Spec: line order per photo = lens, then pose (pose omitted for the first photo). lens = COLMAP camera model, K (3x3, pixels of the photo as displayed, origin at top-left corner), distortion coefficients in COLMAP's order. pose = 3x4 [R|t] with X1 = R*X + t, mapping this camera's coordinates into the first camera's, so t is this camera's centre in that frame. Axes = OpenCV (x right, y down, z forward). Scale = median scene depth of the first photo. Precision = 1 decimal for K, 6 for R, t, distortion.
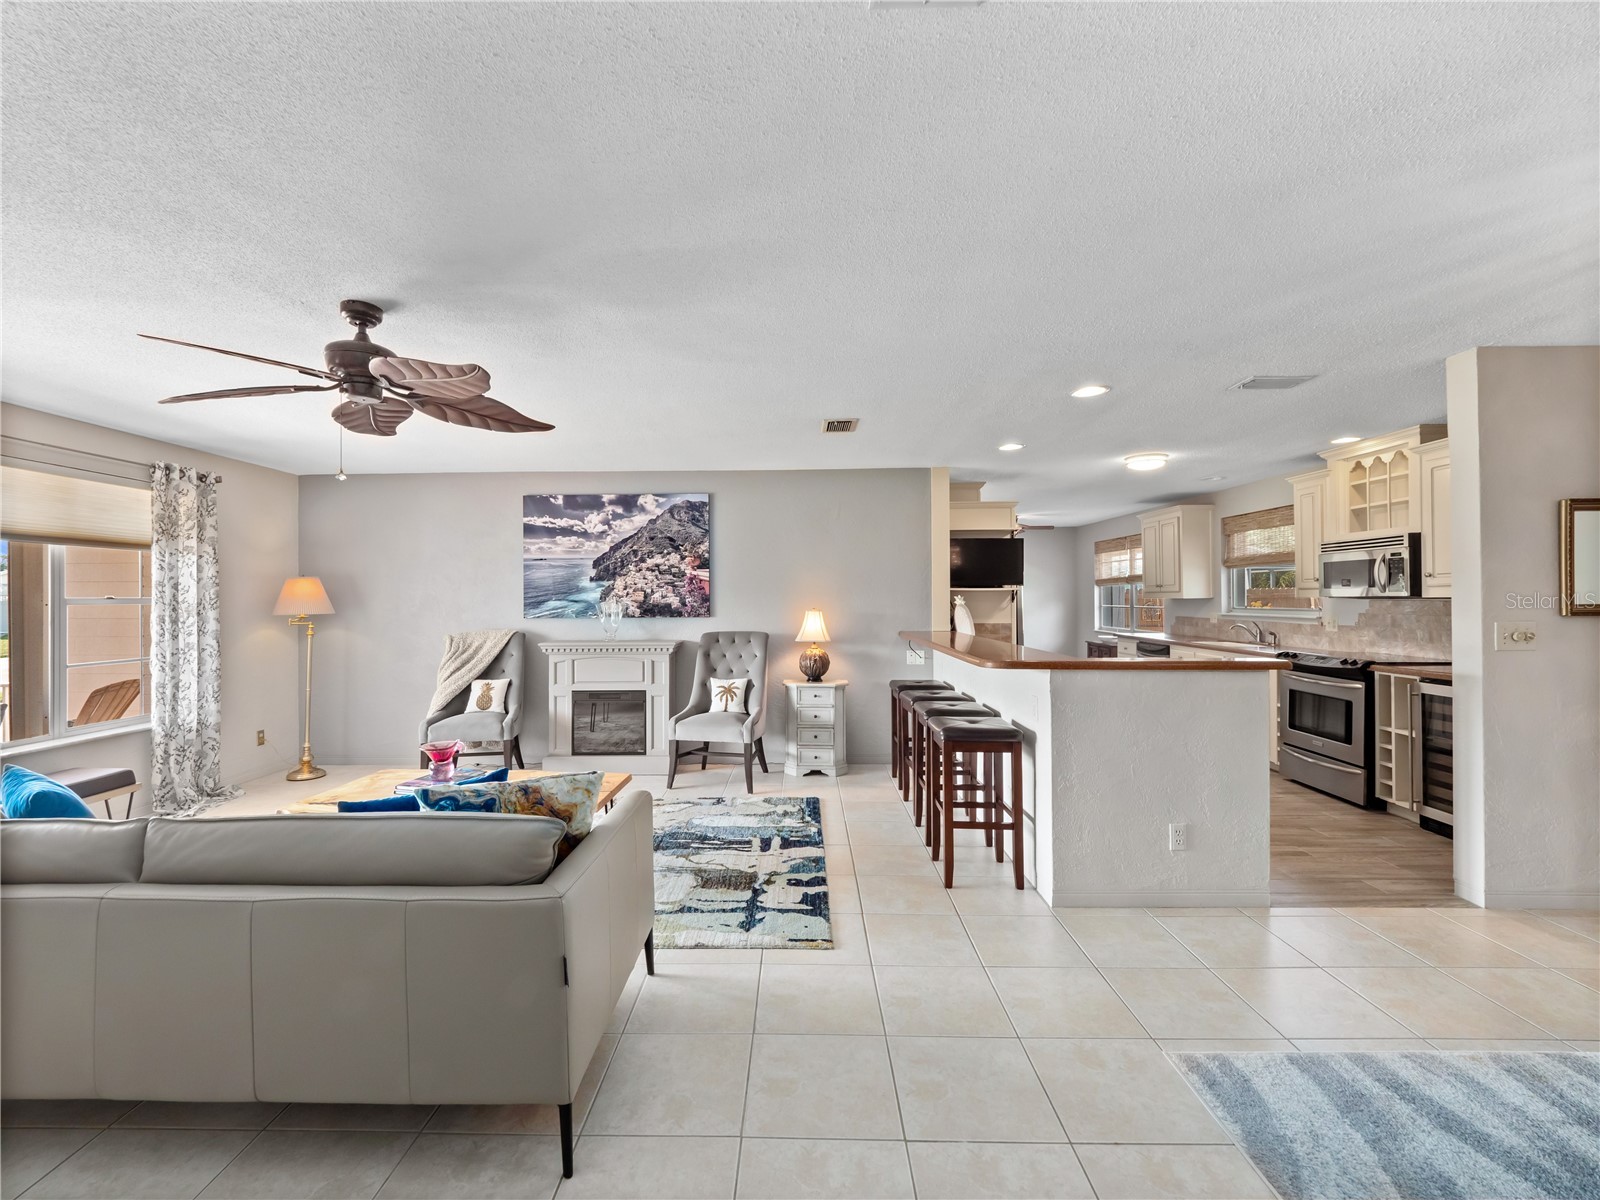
lens RADIAL K [[670.2, 0, 787.5], [0, 670.2, 594.4], [0, 0, 1]] dist [0.016339, -0.016665]
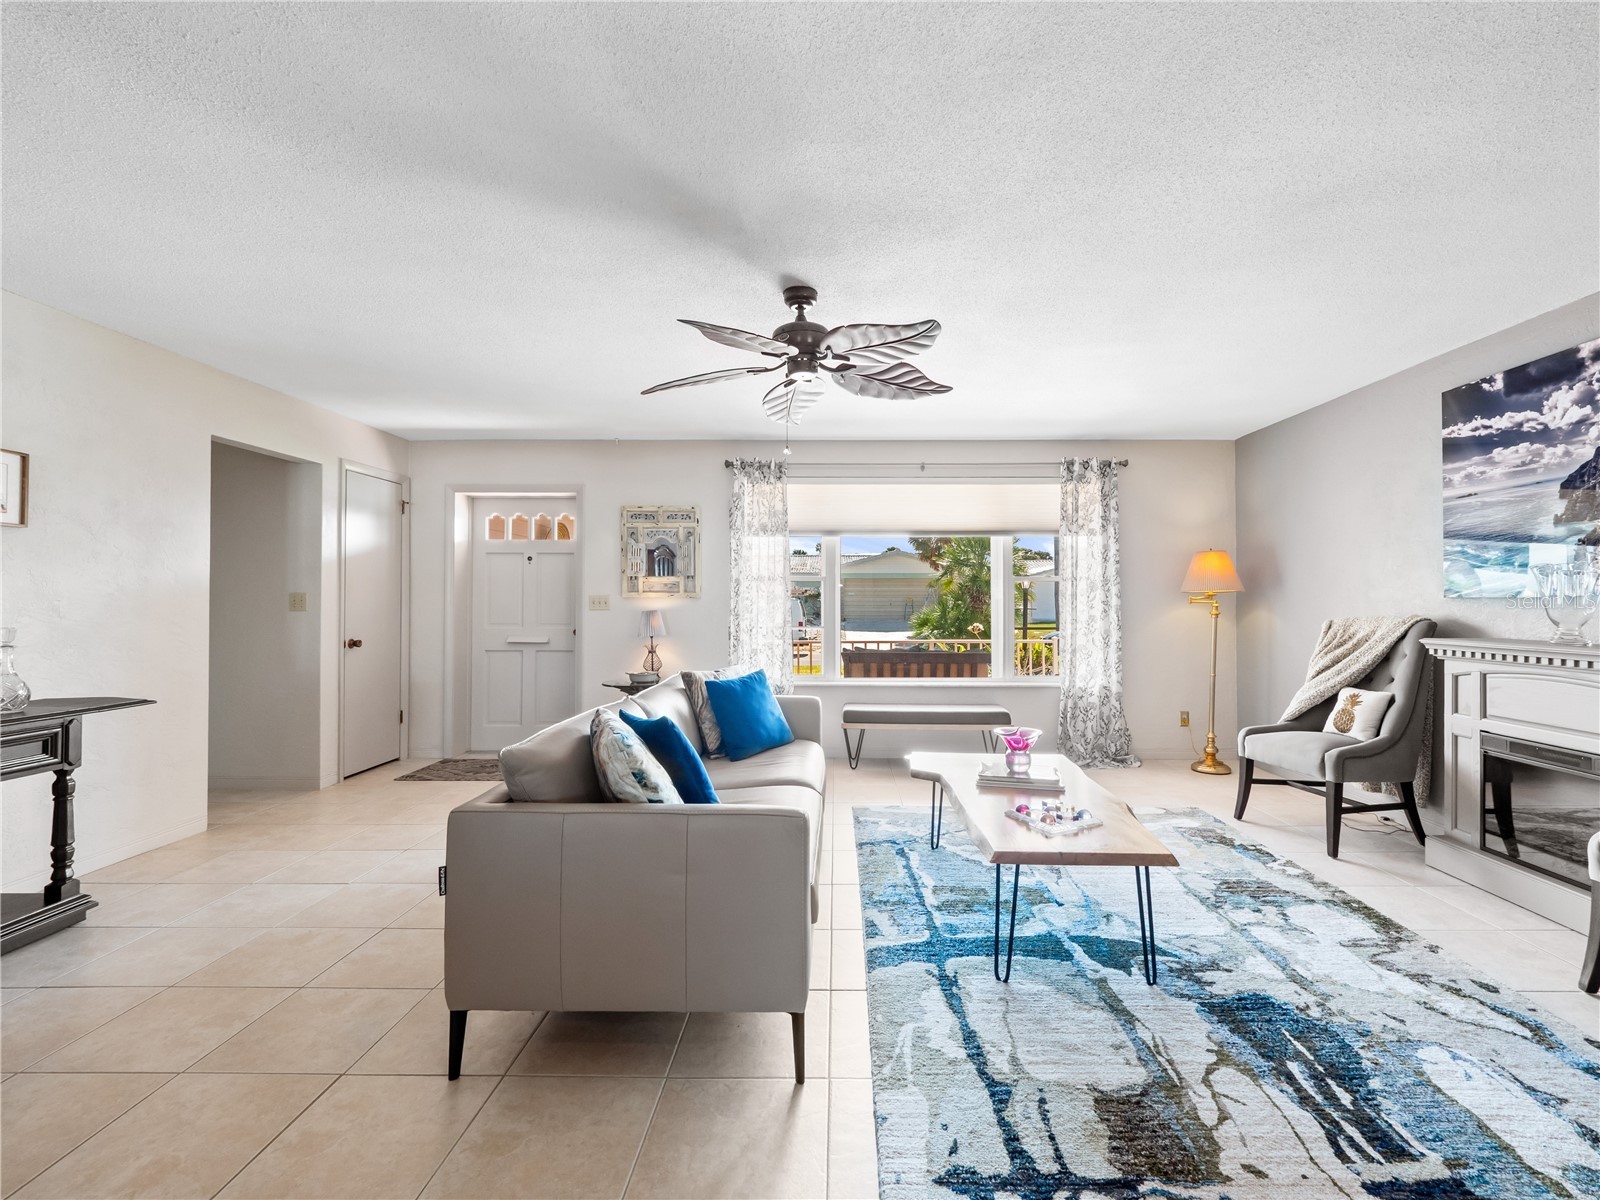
lens RADIAL K [[719.7, 0, 836.7], [0, 719.7, 590.8], [0, 0, 1]] dist [-0.003360, -0.000103]
pose [[0.022676, -0.008933, -0.999703, 0.242627], [0.008125, 0.999929, -0.008751, 0.031840], [0.999710, -0.007924, 0.022747, 0.463514]]
